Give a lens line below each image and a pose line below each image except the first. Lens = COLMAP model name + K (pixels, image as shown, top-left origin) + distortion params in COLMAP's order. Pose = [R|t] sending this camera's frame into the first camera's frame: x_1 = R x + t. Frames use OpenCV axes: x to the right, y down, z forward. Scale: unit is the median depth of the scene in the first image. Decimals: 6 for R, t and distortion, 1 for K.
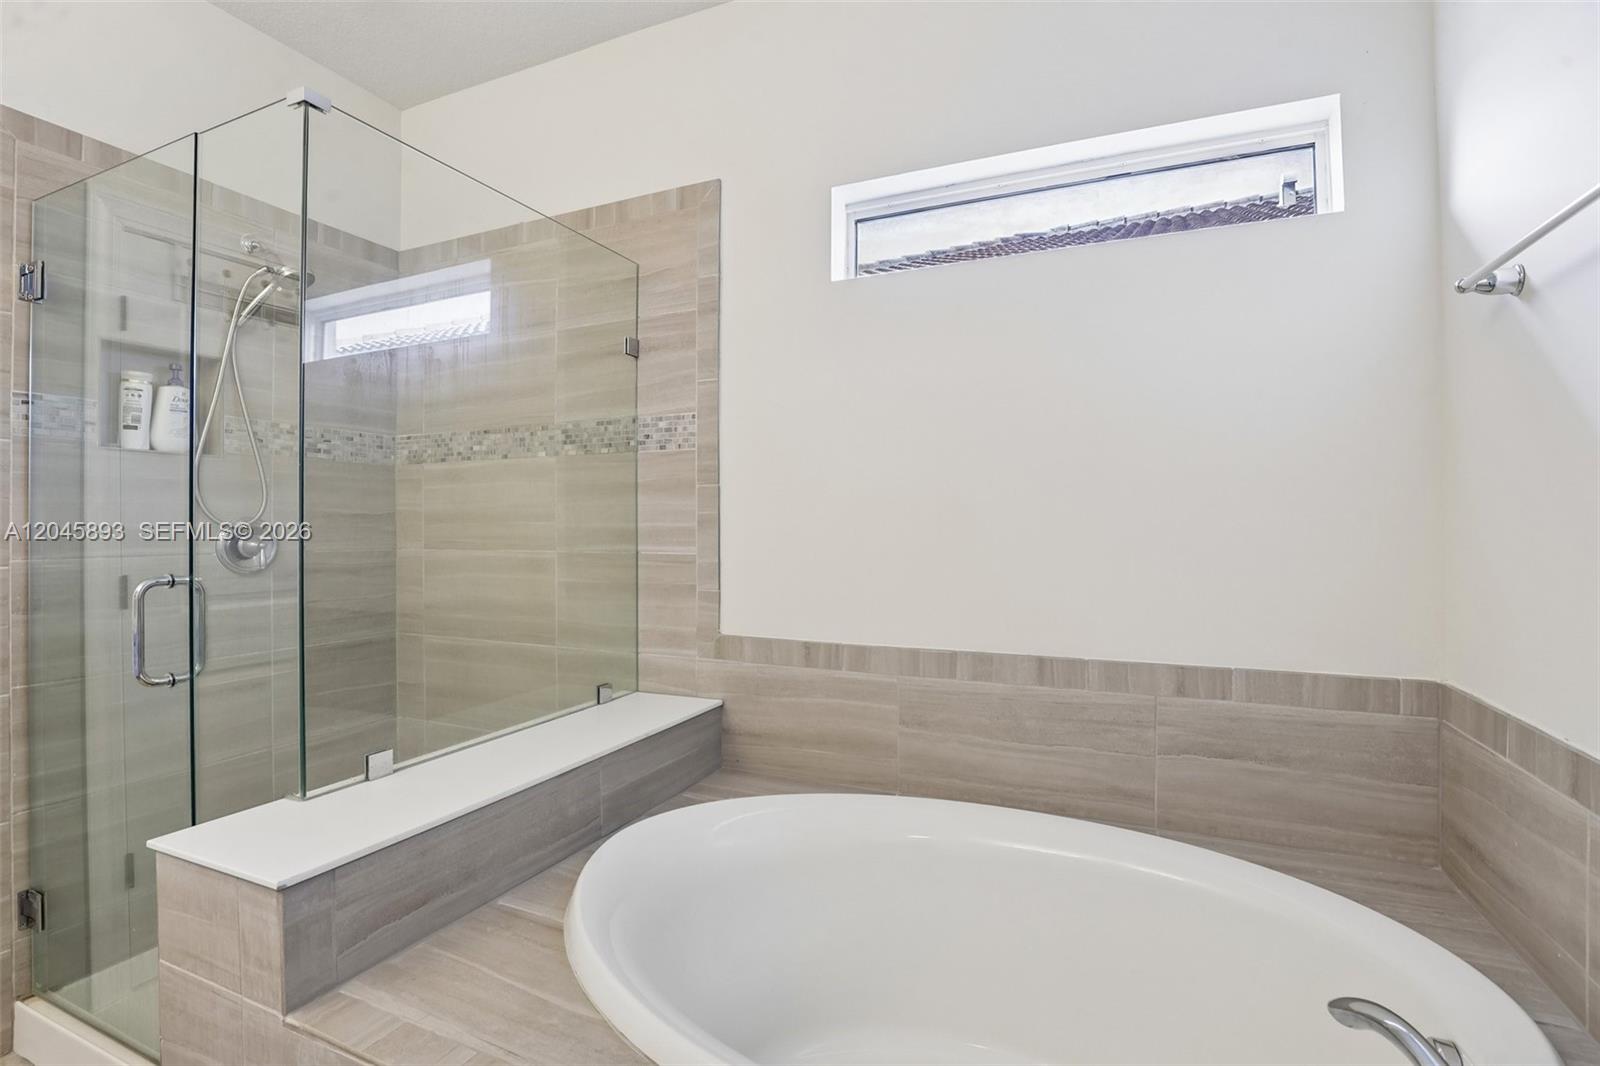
lens RADIAL K [[738.9, 0, 798.3], [0, 738.9, 530.3], [0, 0, 1]] dist [-0.026220, 0.005373]
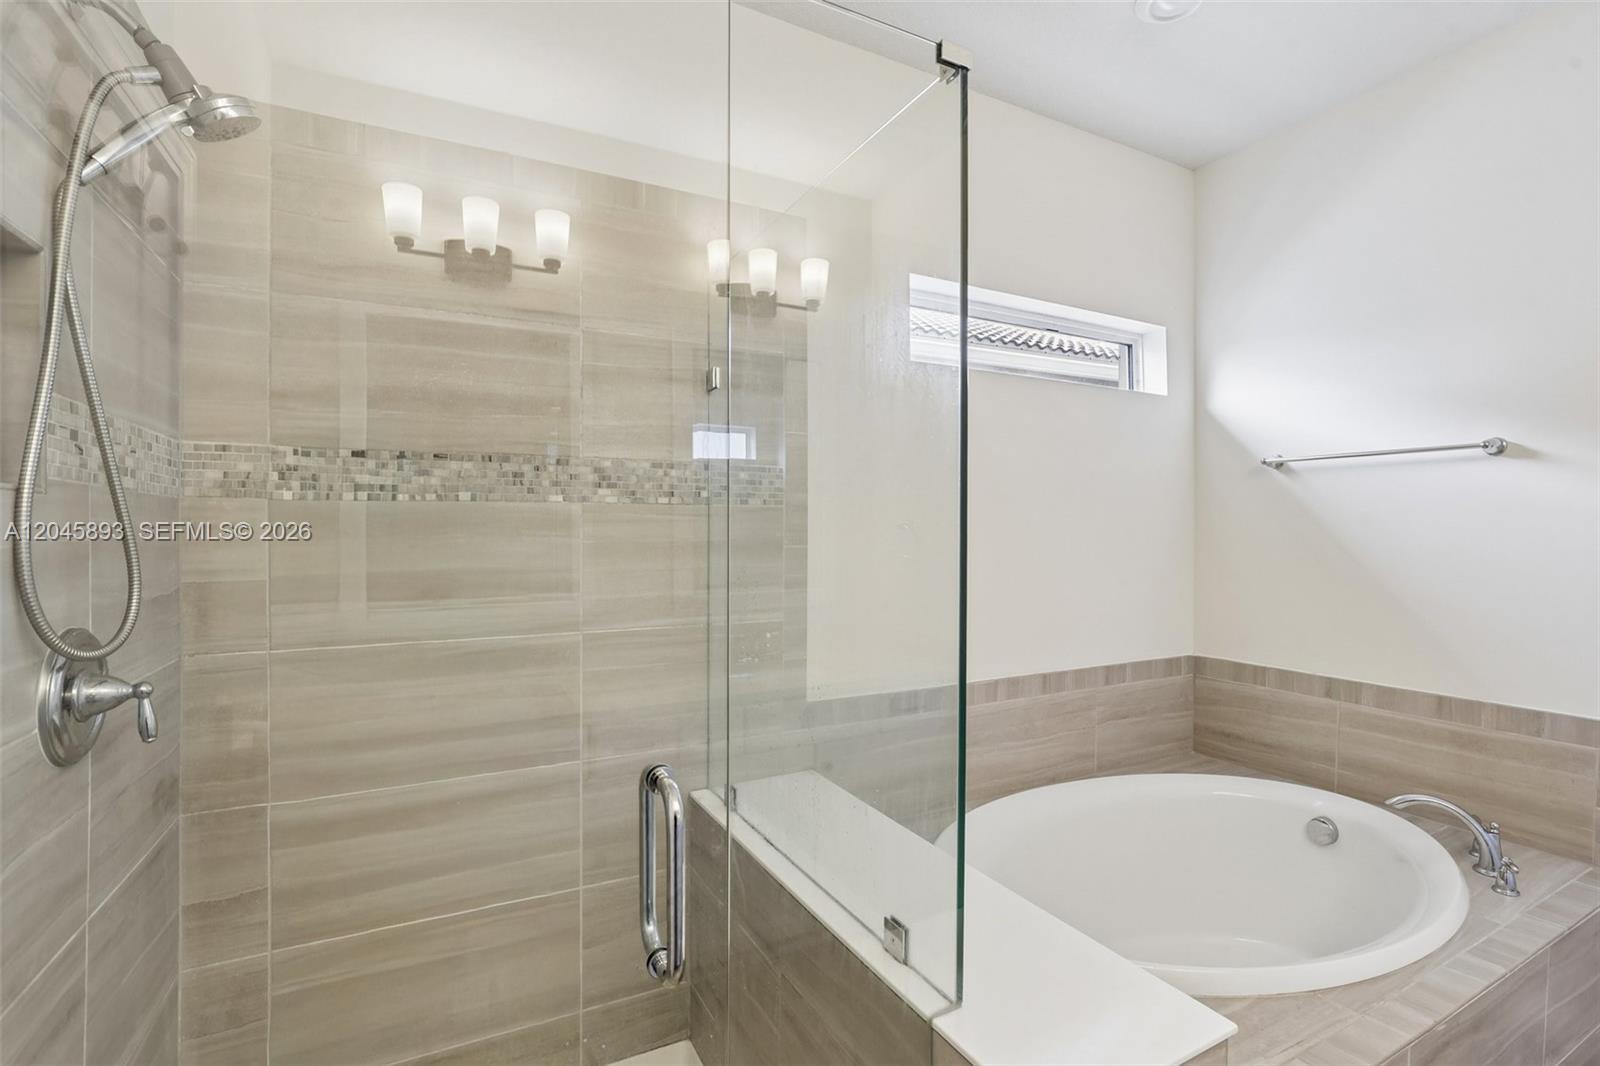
lens RADIAL K [[738.9, 0, 824.4], [0, 738.9, 554.4], [0, 0, 1]] dist [-0.026220, 0.005373]
pose [[0.612513, -0.021753, 0.790161, -0.838693], [0.005148, 0.999710, 0.023531, -0.071851], [-0.790444, -0.010346, 0.612447, 0.398942]]
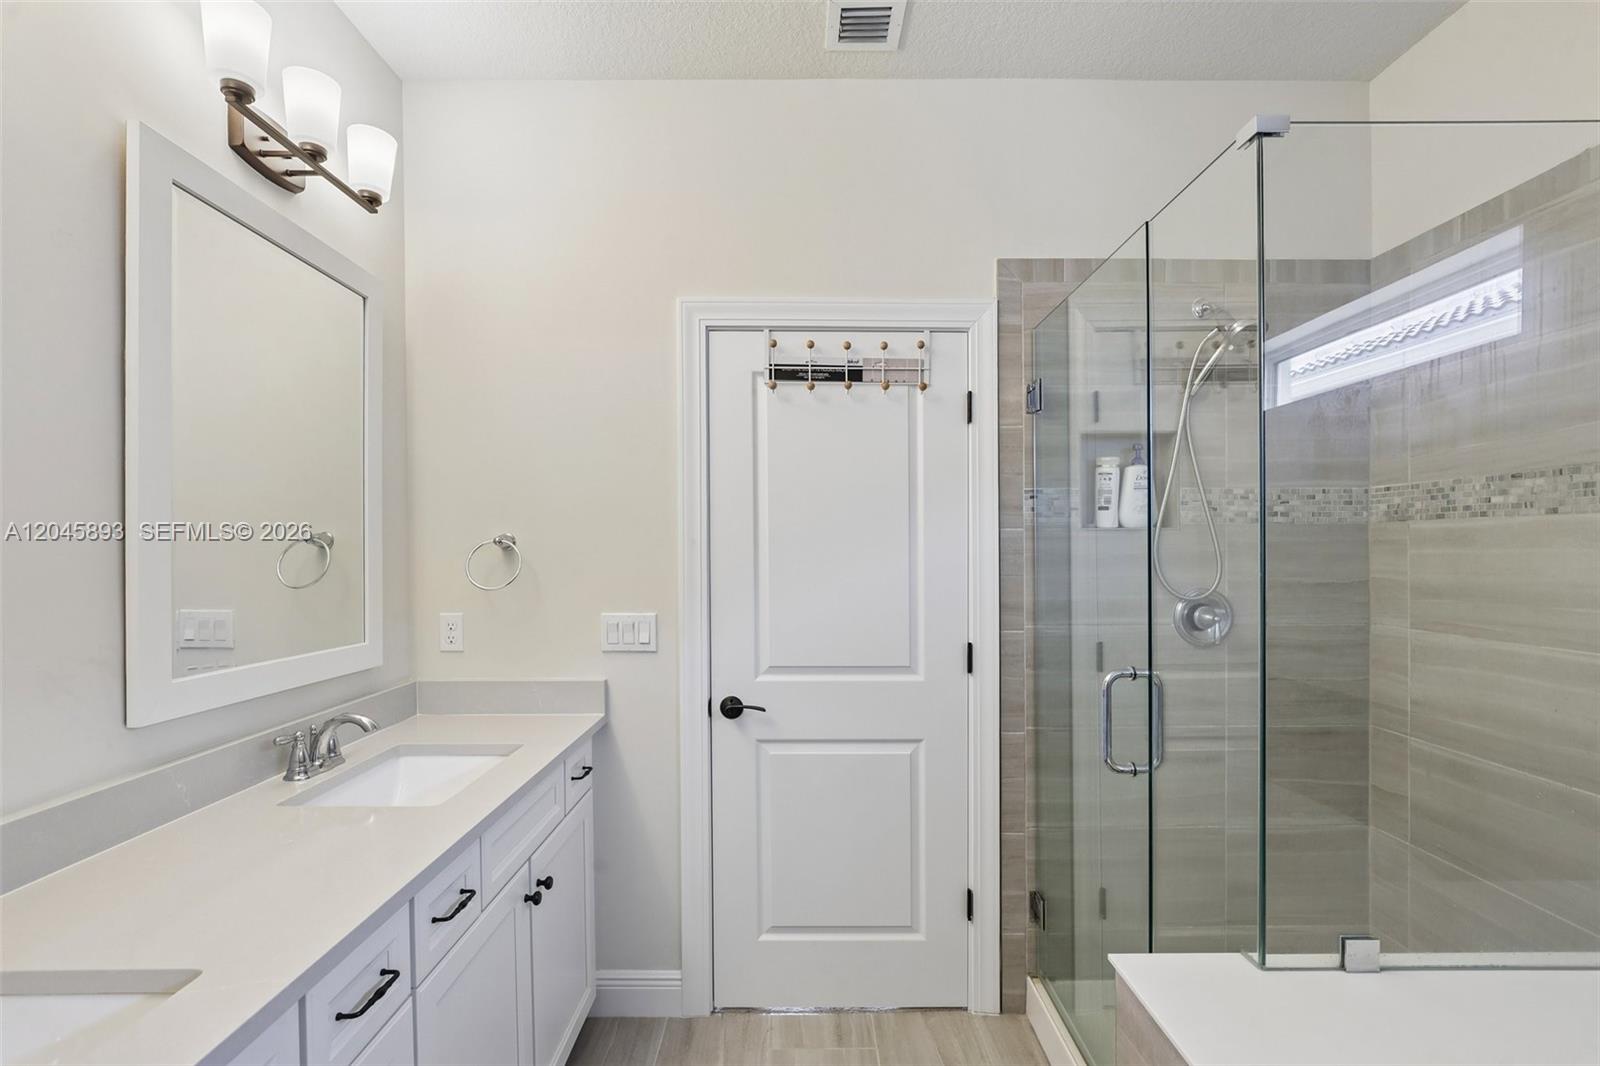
lens RADIAL K [[738.9, 0, 801.6], [0, 738.9, 546.6], [0, 0, 1]] dist [-0.026220, 0.005373]
pose [[0.412869, -0.003272, -0.910784, -0.093964], [0.005744, 0.999983, -0.000989, -0.081578], [0.910772, -0.004823, 0.412881, 0.121029]]
